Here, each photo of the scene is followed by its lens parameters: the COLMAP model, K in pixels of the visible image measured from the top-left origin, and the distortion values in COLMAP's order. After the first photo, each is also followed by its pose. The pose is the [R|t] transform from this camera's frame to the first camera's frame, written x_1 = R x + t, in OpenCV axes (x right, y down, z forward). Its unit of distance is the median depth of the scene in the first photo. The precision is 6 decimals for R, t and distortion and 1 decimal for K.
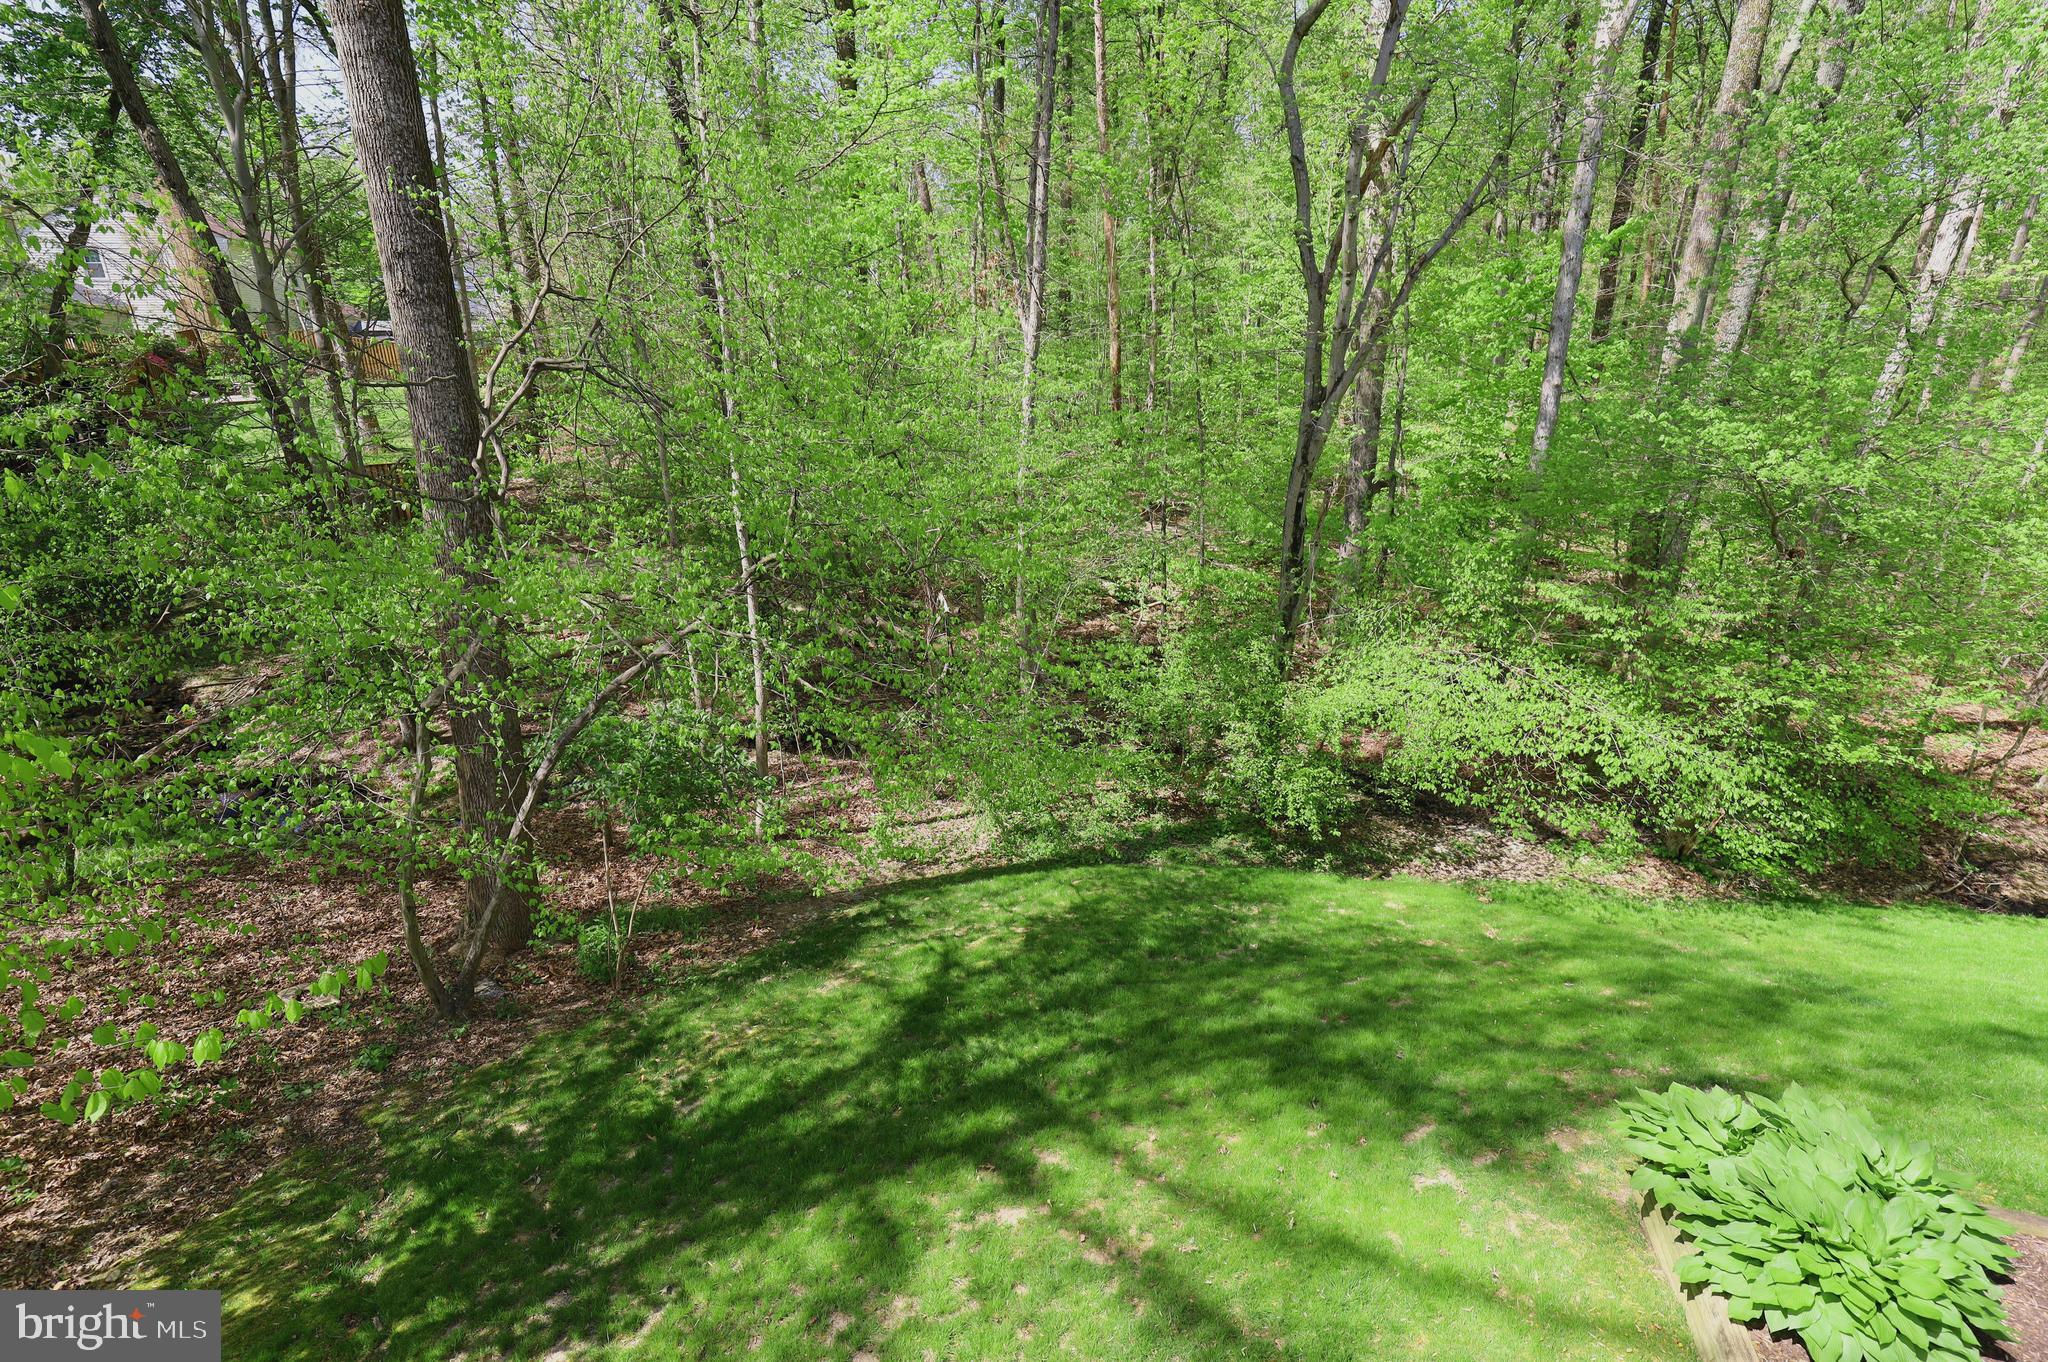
lens RADIAL K [[974.6, 0, 1024.8], [0, 974.6, 693.6], [0, 0, 1]] dist [-0.002987, -0.000451]
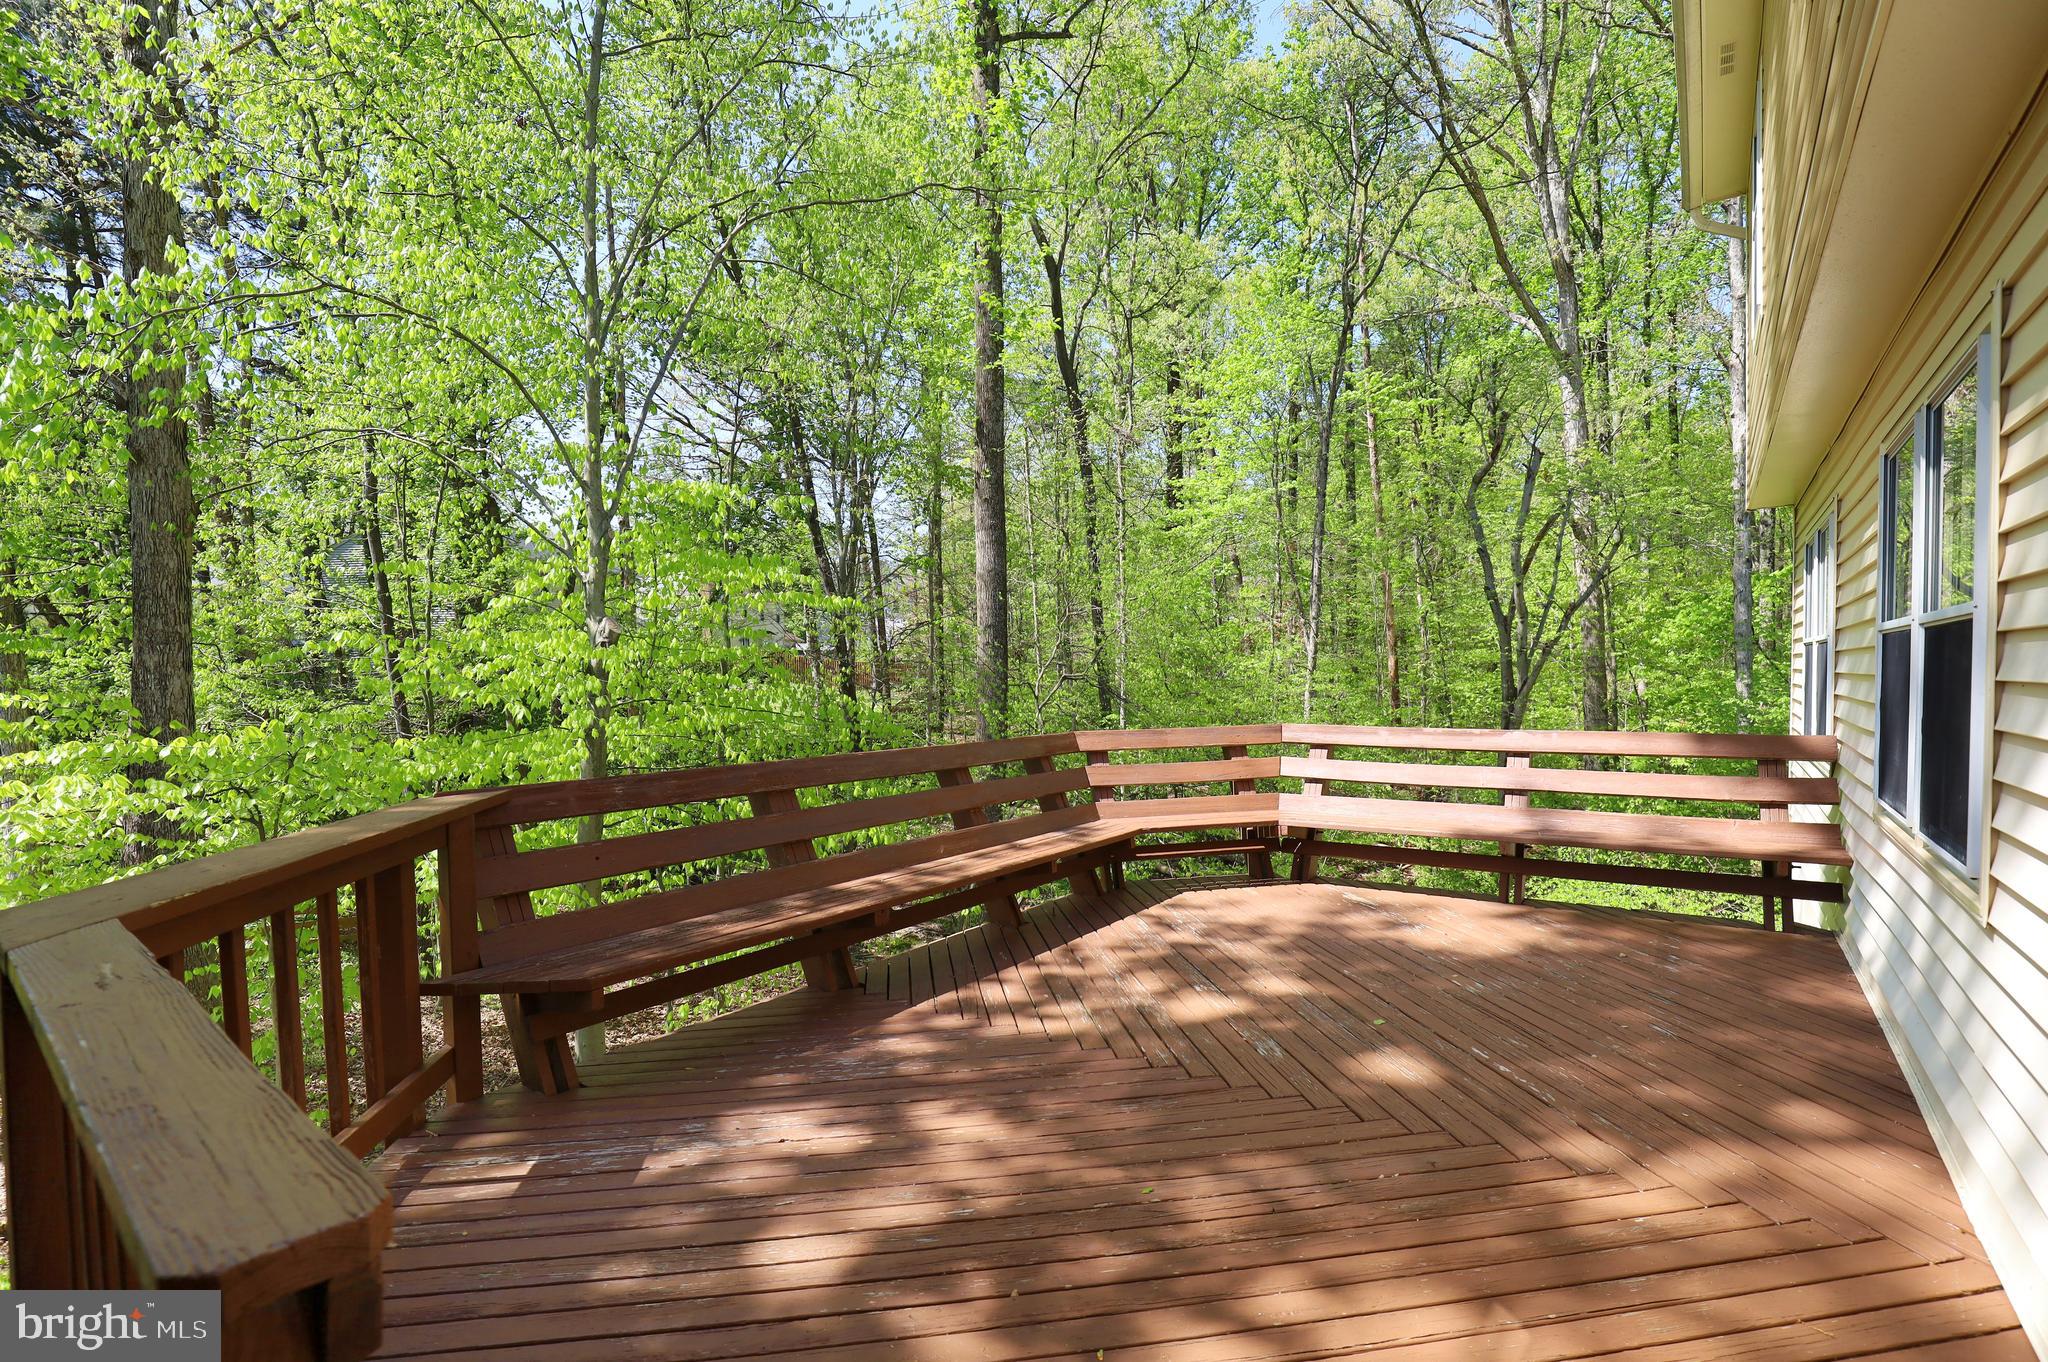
lens RADIAL K [[974.6, 0, 1024.8], [0, 974.6, 693.6], [0, 0, 1]] dist [-0.002987, -0.000451]
pose [[0.956938, -0.007189, -0.290202, 0.013149], [-0.081210, 0.953147, -0.291402, 0.116581], [0.278701, 0.302421, 0.911519, -0.345431]]
